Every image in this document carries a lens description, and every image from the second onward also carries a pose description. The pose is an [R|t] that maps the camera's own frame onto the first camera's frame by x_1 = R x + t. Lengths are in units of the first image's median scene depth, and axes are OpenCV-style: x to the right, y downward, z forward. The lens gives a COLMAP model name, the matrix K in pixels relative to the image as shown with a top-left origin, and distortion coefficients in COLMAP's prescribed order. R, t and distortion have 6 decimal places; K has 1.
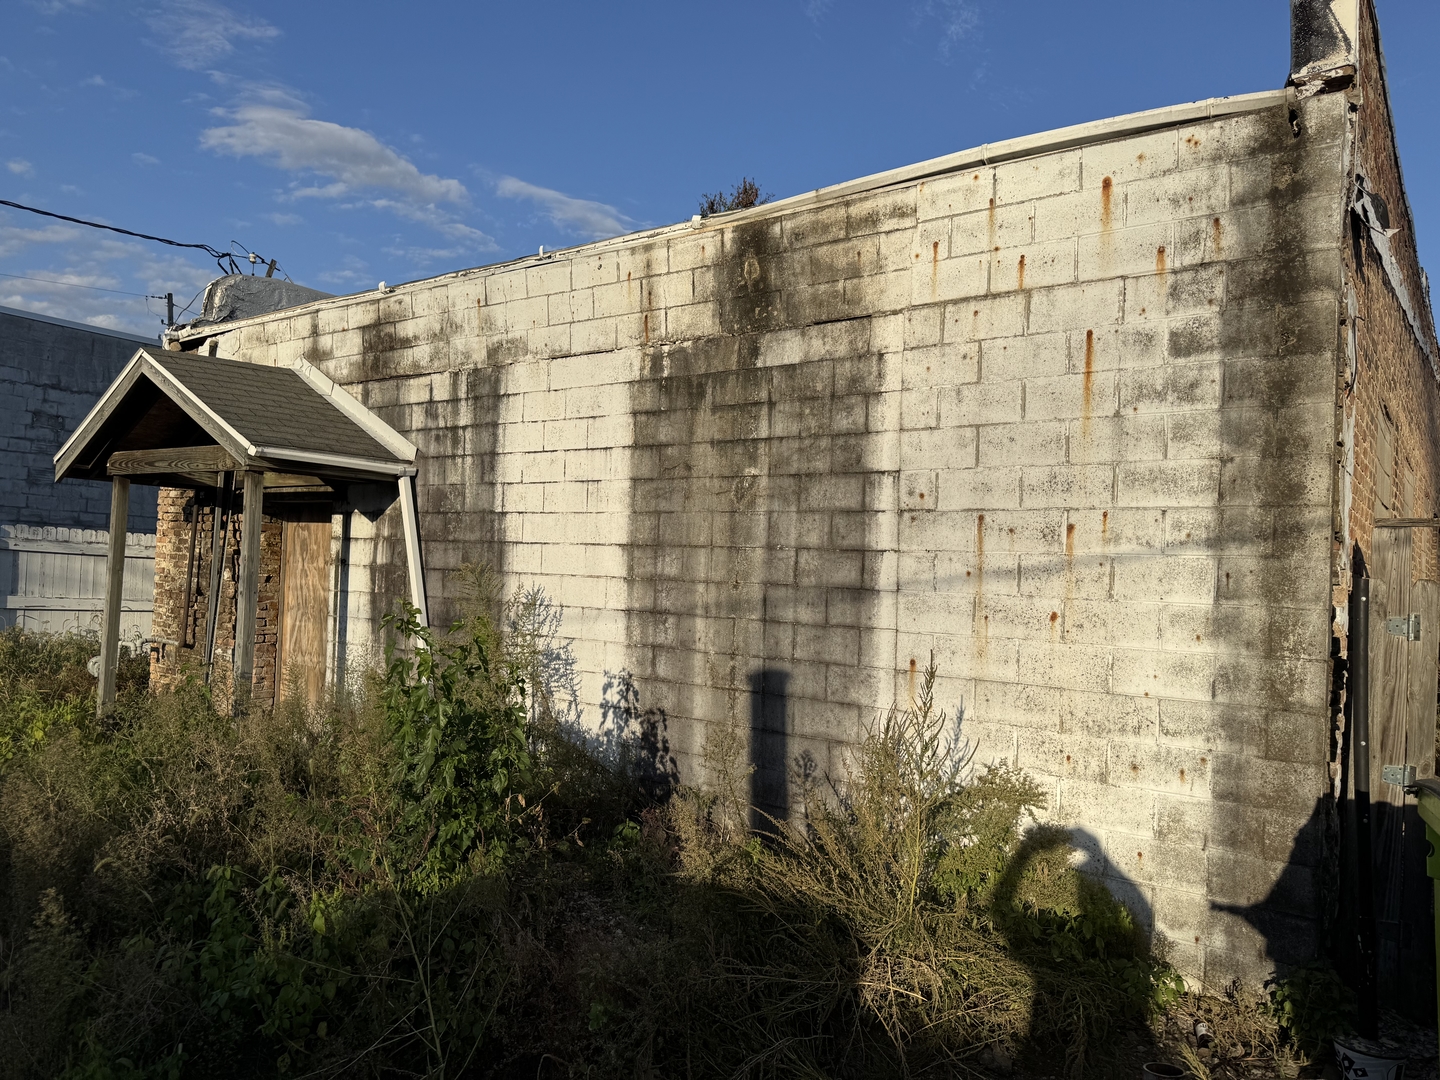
lens RADIAL K [[1000.8, 0, 736.7], [0, 1000.8, 541.8], [0, 0, 1]] dist [0.189774, -0.365767]
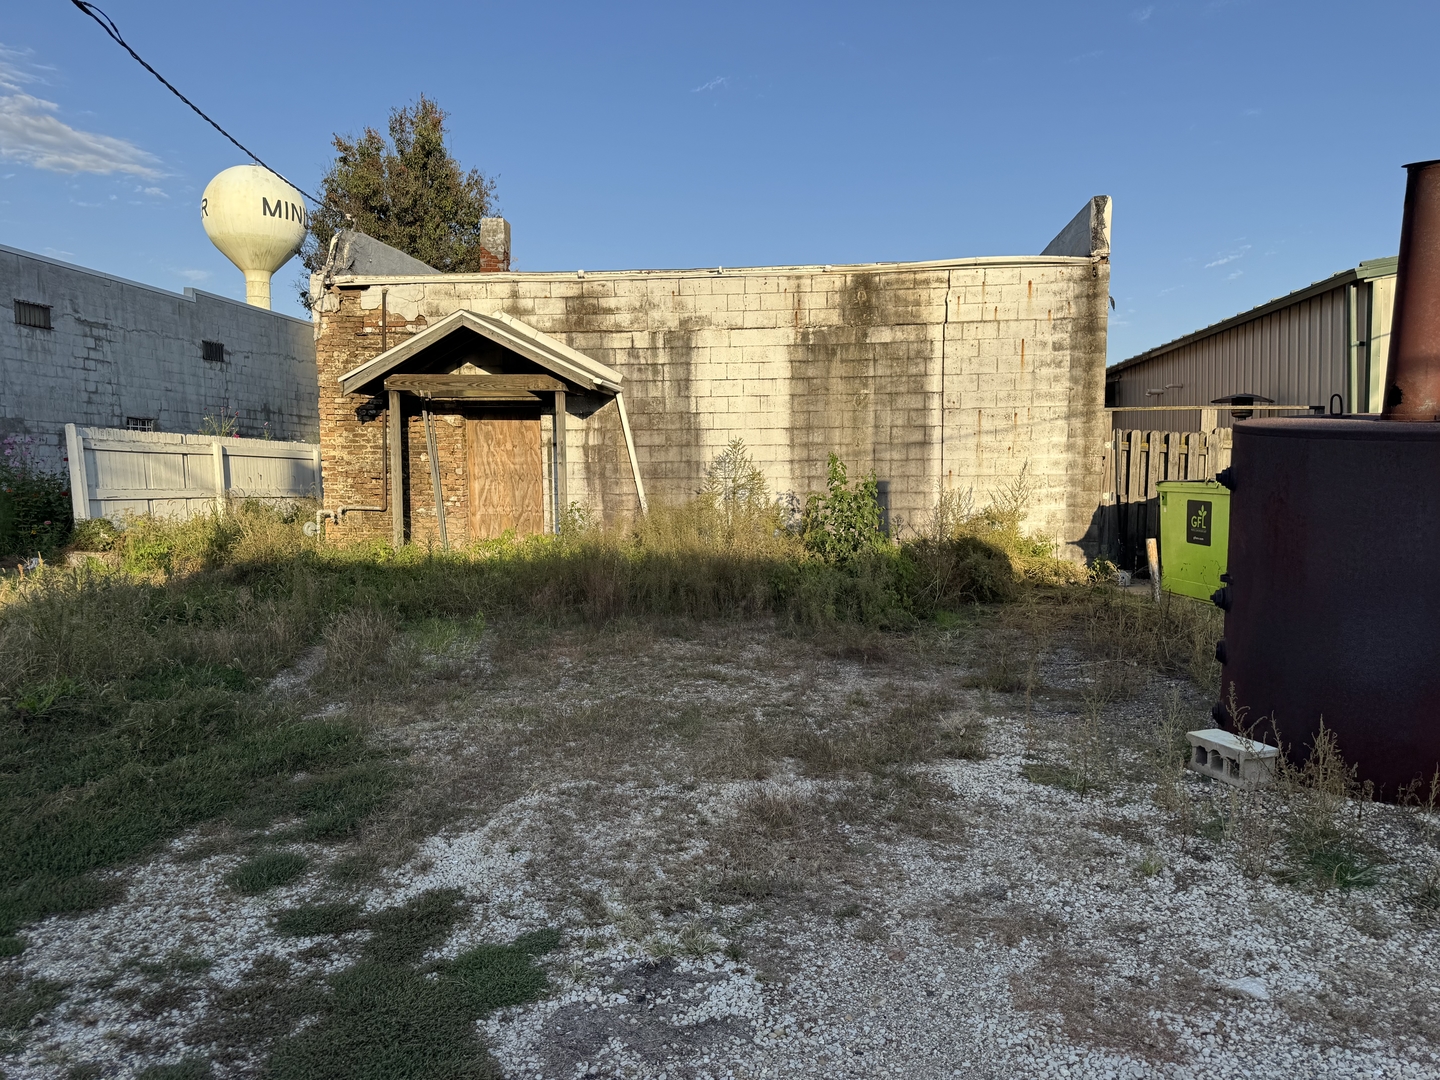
lens RADIAL K [[1000.8, 0, 736.7], [0, 1000.8, 541.8], [0, 0, 1]] dist [0.189774, -0.365767]
pose [[0.864125, -0.079273, 0.496996, -1.273579], [0.025308, 0.993112, 0.114403, -0.003740], [-0.502641, -0.086280, 0.860179, -0.728493]]
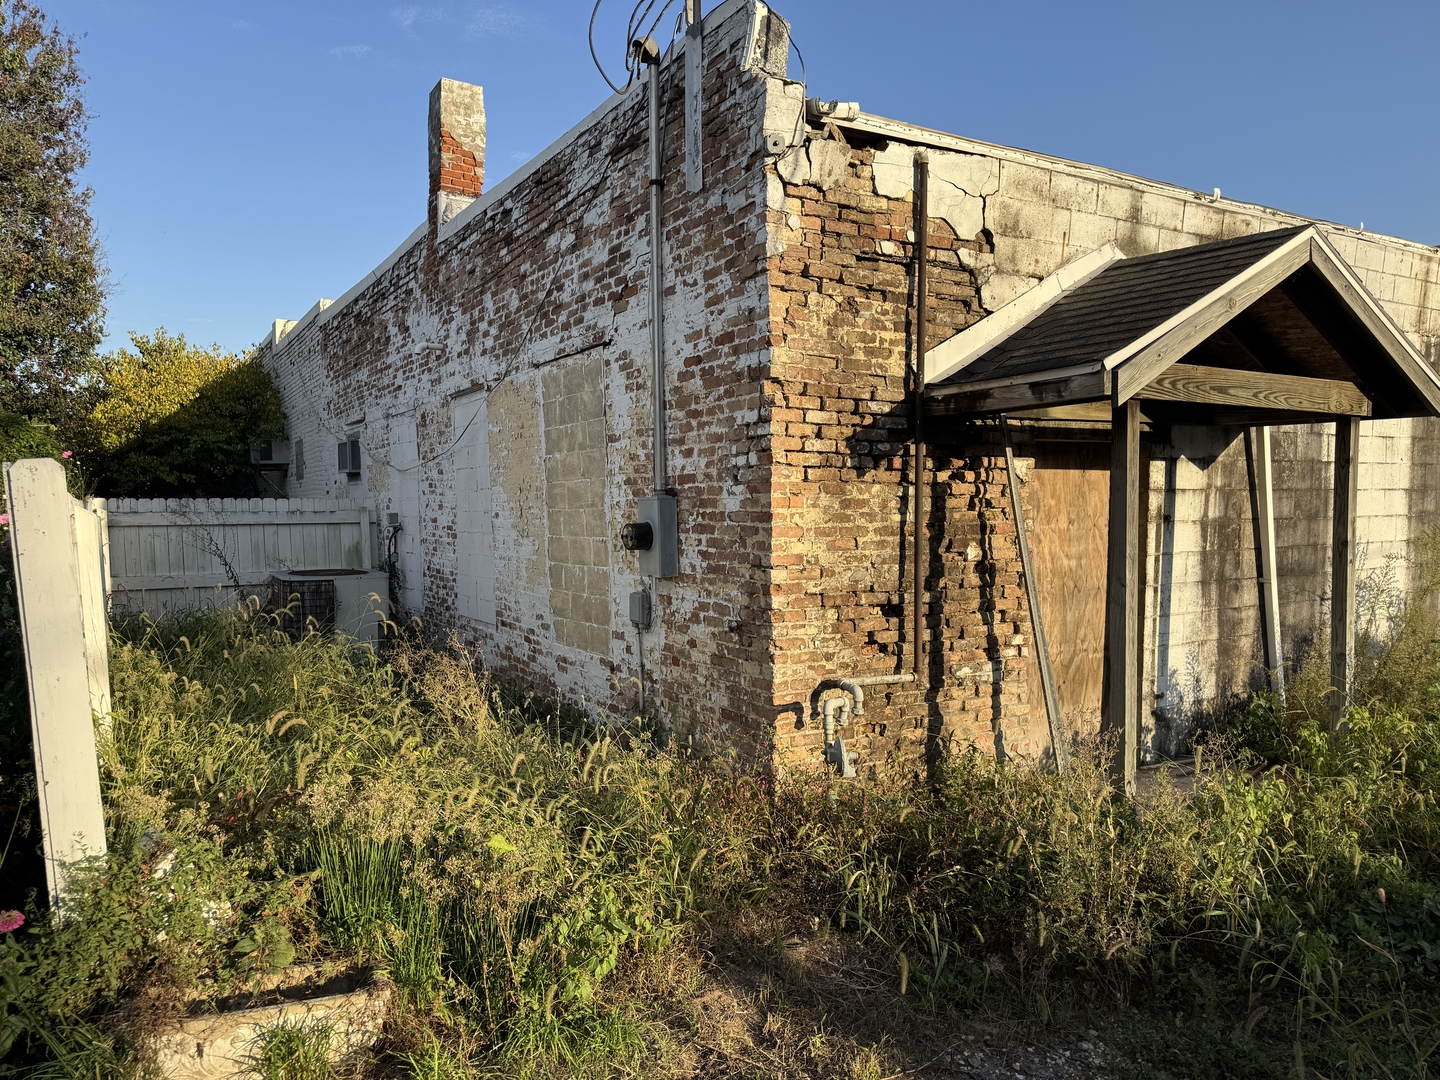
lens RADIAL K [[997.9, 0, 687.8], [0, 997.9, 558.2], [0, 0, 1]] dist [0.080009, -0.107356]
pose [[0.406491, -0.095752, 0.908623, -1.730756], [-0.003010, 0.994347, 0.106133, -0.045792], [-0.913650, -0.045877, 0.403905, 1.374417]]
